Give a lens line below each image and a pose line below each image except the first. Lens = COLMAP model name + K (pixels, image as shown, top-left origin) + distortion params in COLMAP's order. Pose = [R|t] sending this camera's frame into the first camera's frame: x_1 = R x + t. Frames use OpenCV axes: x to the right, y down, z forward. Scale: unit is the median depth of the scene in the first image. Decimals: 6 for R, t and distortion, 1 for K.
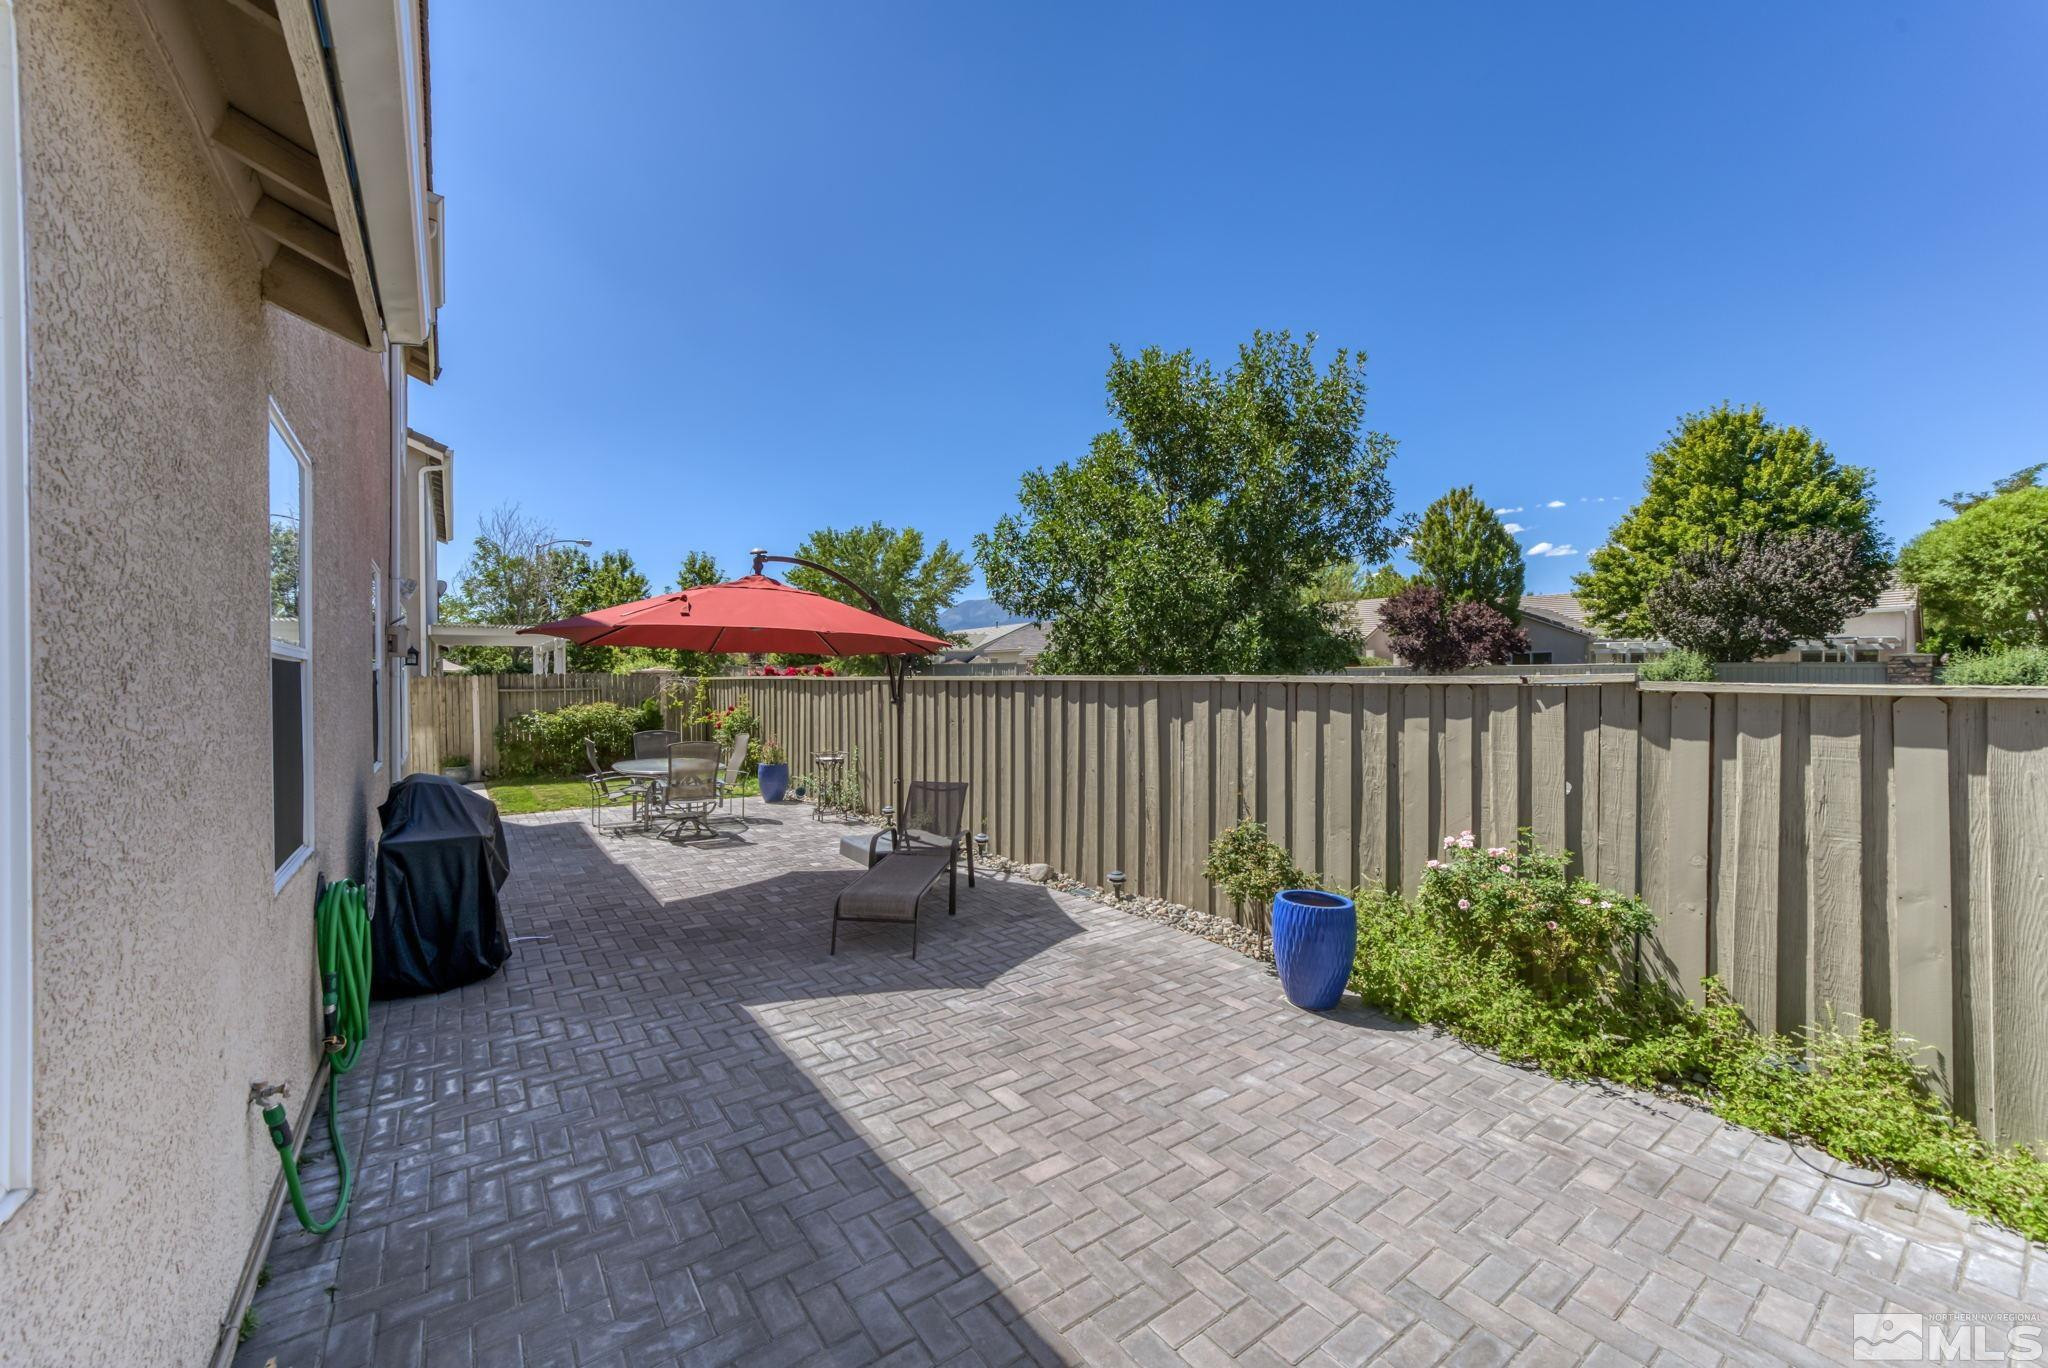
lens RADIAL K [[782.2, 0, 1024.0], [0, 782.2, 684.0], [0, 0, 1]] dist [-0.001711, -0.000147]
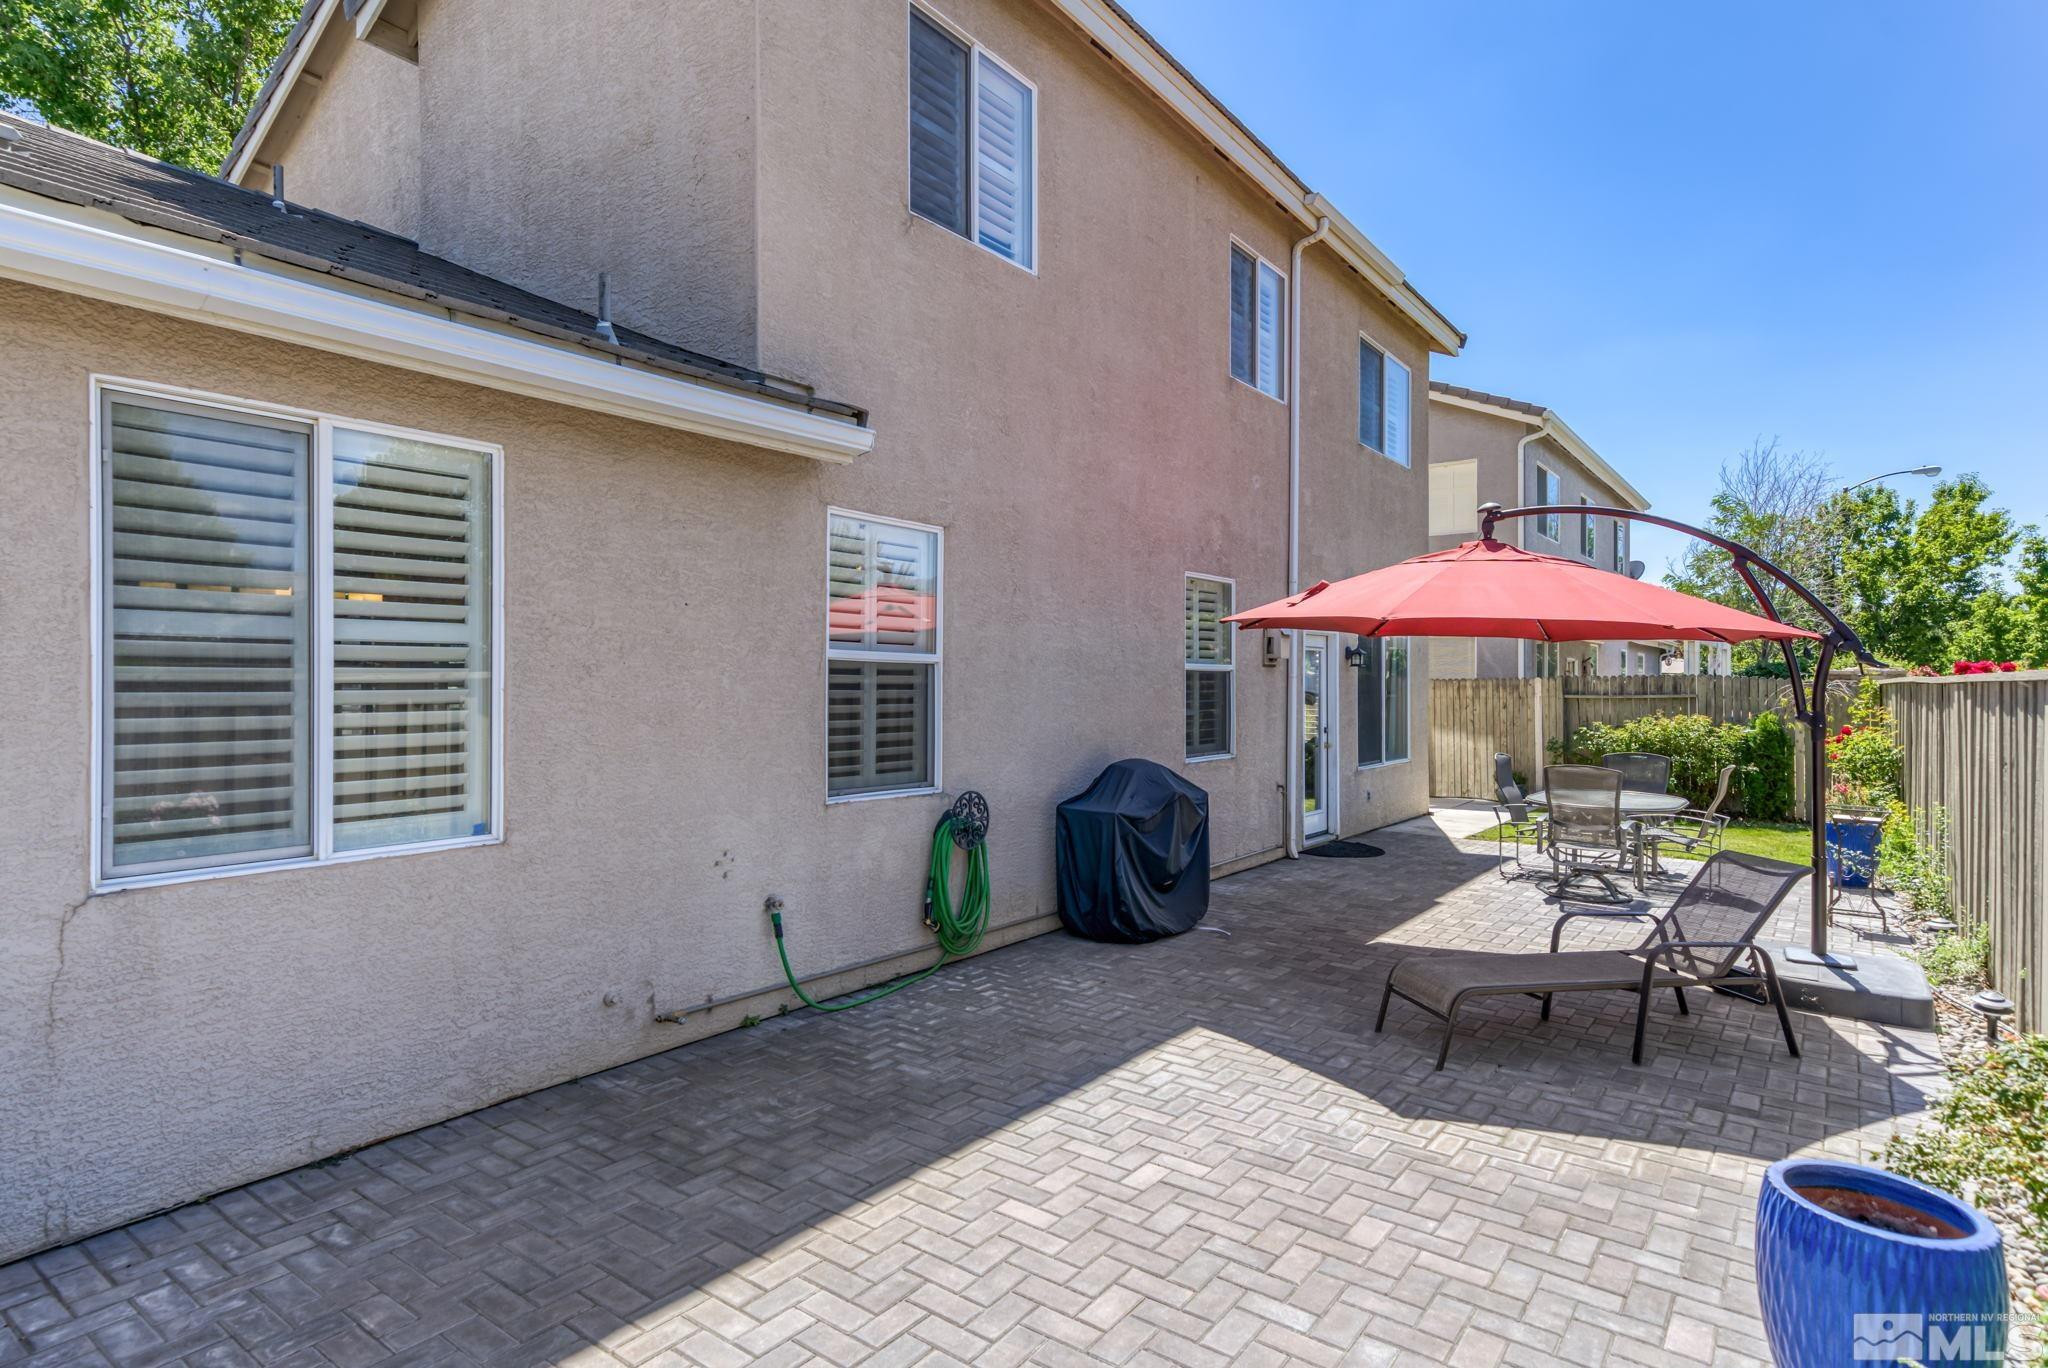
lens RADIAL K [[1084.6, 0, 1024.0], [0, 1084.6, 684.0], [0, 0, 1]] dist [0.015359, 0.000164]
pose [[0.301223, 0.001662, -0.953552, 0.889997], [-0.009520, 0.999954, -0.001265, 0.009357], [0.953506, 0.009459, 0.301225, 0.448036]]
